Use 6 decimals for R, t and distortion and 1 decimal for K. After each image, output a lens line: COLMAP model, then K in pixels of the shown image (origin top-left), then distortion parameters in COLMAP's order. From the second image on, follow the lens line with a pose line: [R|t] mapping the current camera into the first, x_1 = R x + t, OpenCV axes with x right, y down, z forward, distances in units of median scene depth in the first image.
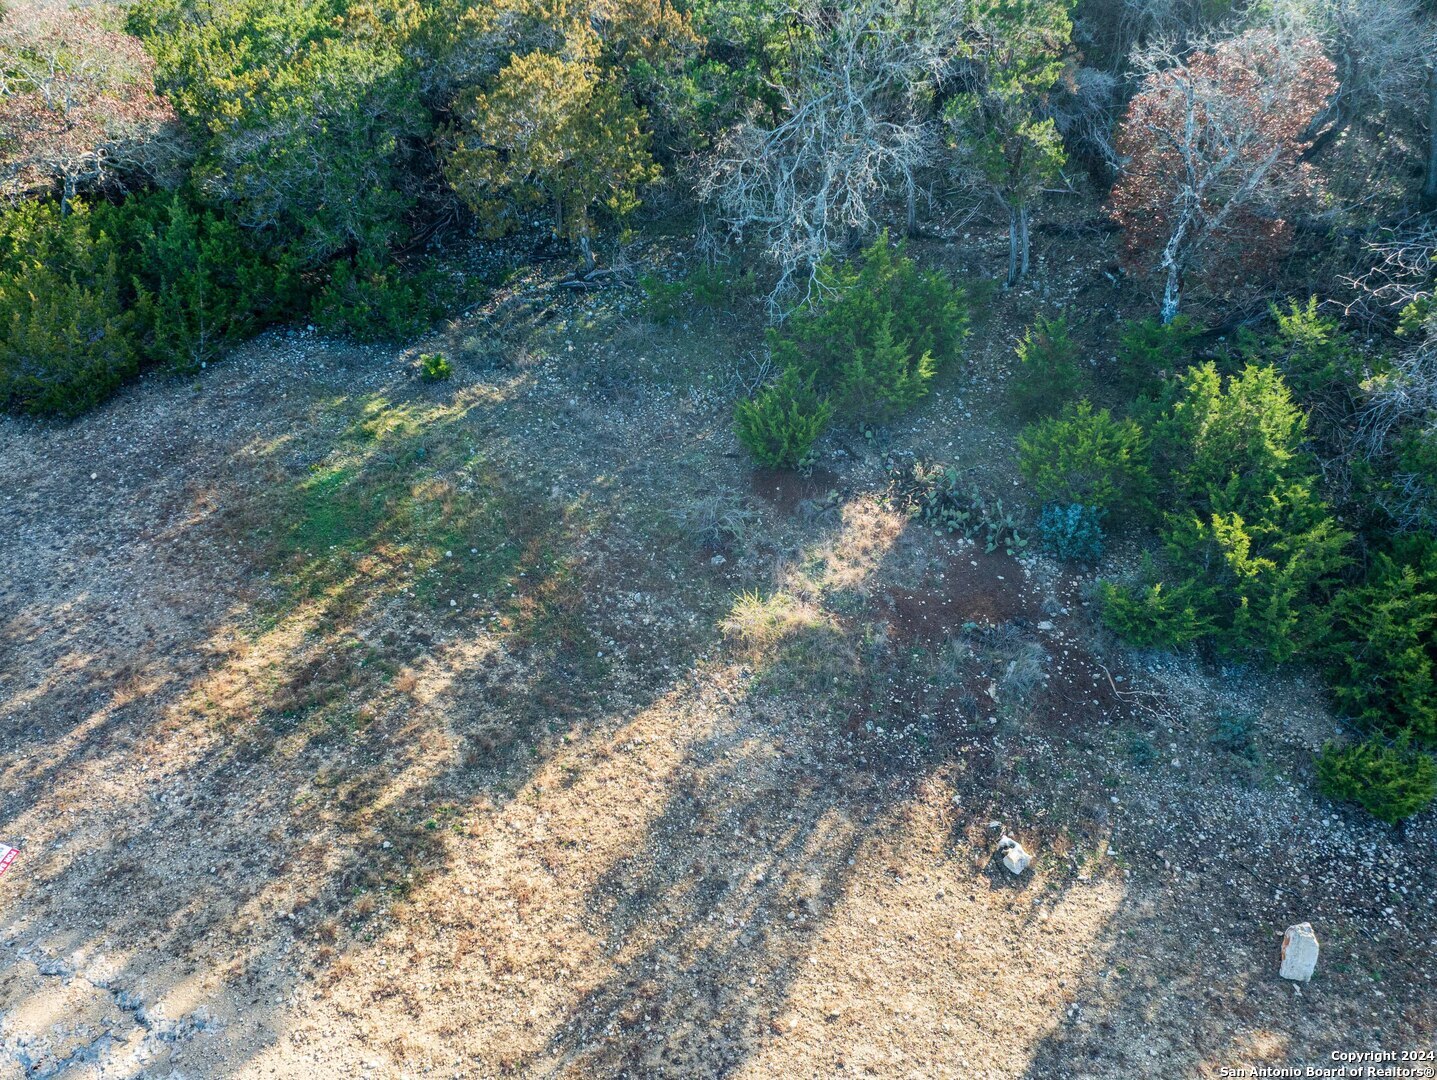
lens RADIAL K [[1134.9, 0, 623.1], [0, 1134.9, 596.5], [0, 0, 1]] dist [-0.017895, -0.040138]
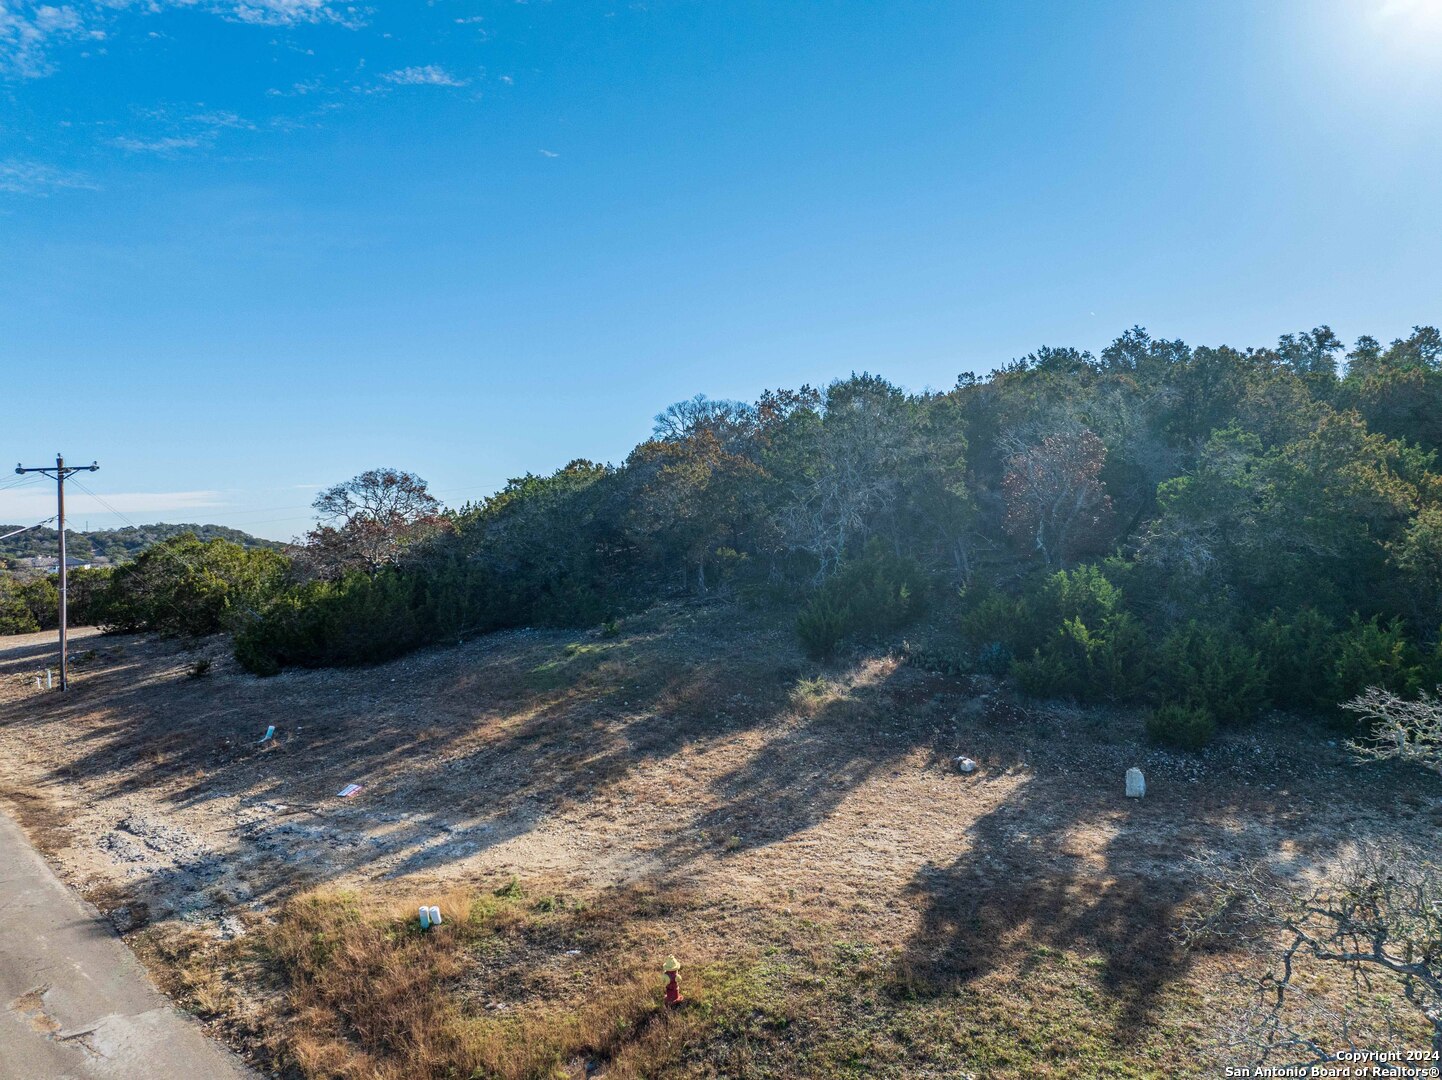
lens RADIAL K [[1020.7, 0, 713.5], [0, 1020.7, 547.3], [0, 0, 1]] dist [-0.031746, -0.014520]
pose [[0.999975, -0.007068, 0.000616, -0.026571], [0.006259, 0.837926, -0.545748, 0.710992], [0.003342, 0.545738, 0.837949, -0.405465]]
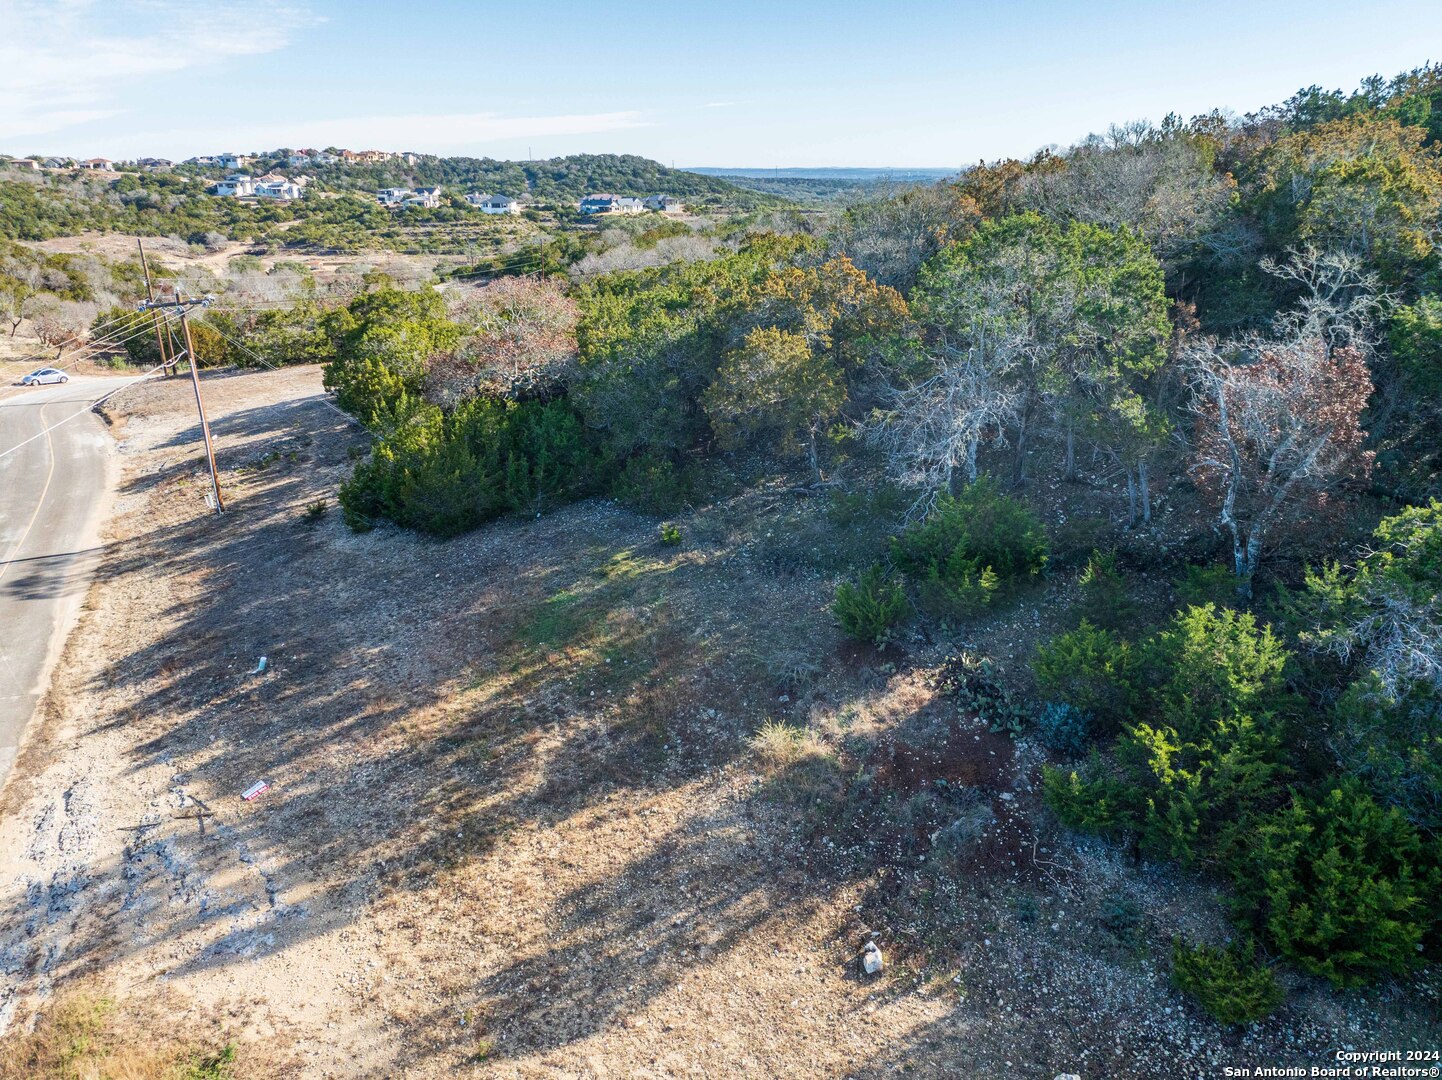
lens RADIAL K [[1020.7, 0, 716.0], [0, 1020.7, 532.3], [0, 0, 1]] dist [-0.031746, -0.014520]
pose [[0.921887, 0.122028, -0.367740, 0.488075], [-0.202714, 0.960752, -0.189376, 0.025087], [0.330198, 0.249130, 0.910441, -0.157071]]
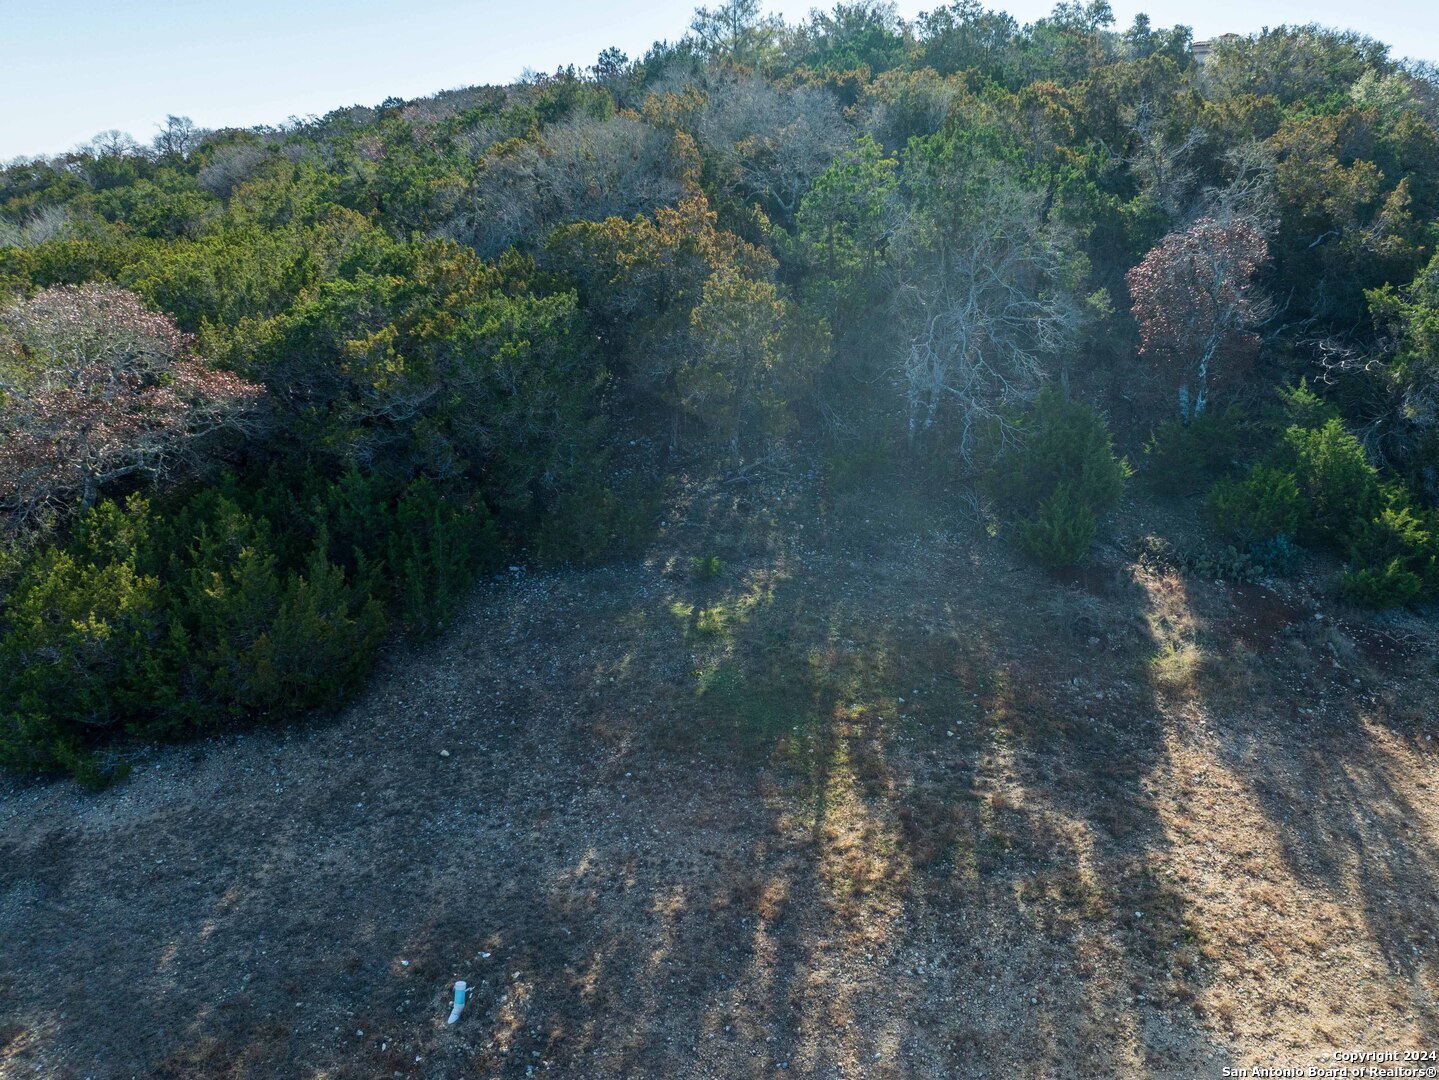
lens RADIAL K [[1136.5, 0, 778.8], [0, 1136.5, 578.0], [0, 0, 1]] dist [-0.017895, -0.040138]
pose [[0.836065, -0.211169, 0.506363, -0.918923], [0.318214, 0.938497, -0.134026, -0.045797], [-0.446918, 0.273187, 0.851841, 0.128995]]
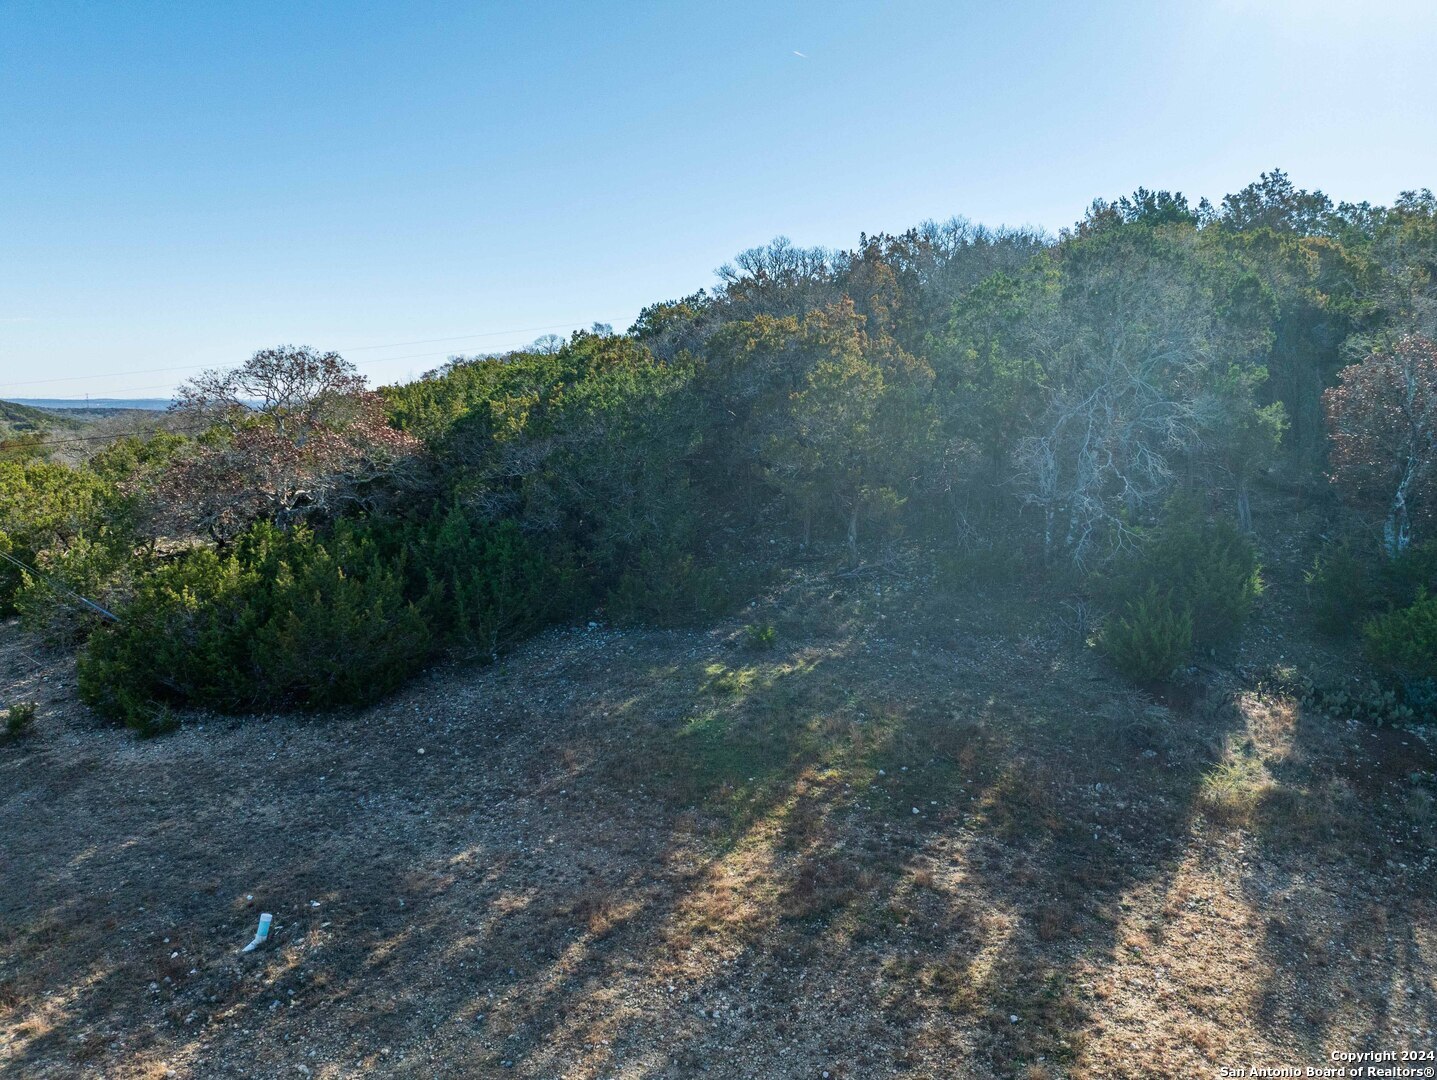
lens RADIAL K [[1134.9, 0, 791.2], [0, 1134.9, 603.7], [0, 0, 1]] dist [-0.017895, -0.040138]
pose [[0.973930, -0.032835, 0.224460, -0.522641], [0.117988, 0.918421, -0.377599, 0.219274], [-0.193751, 0.394239, 0.898352, 0.123490]]
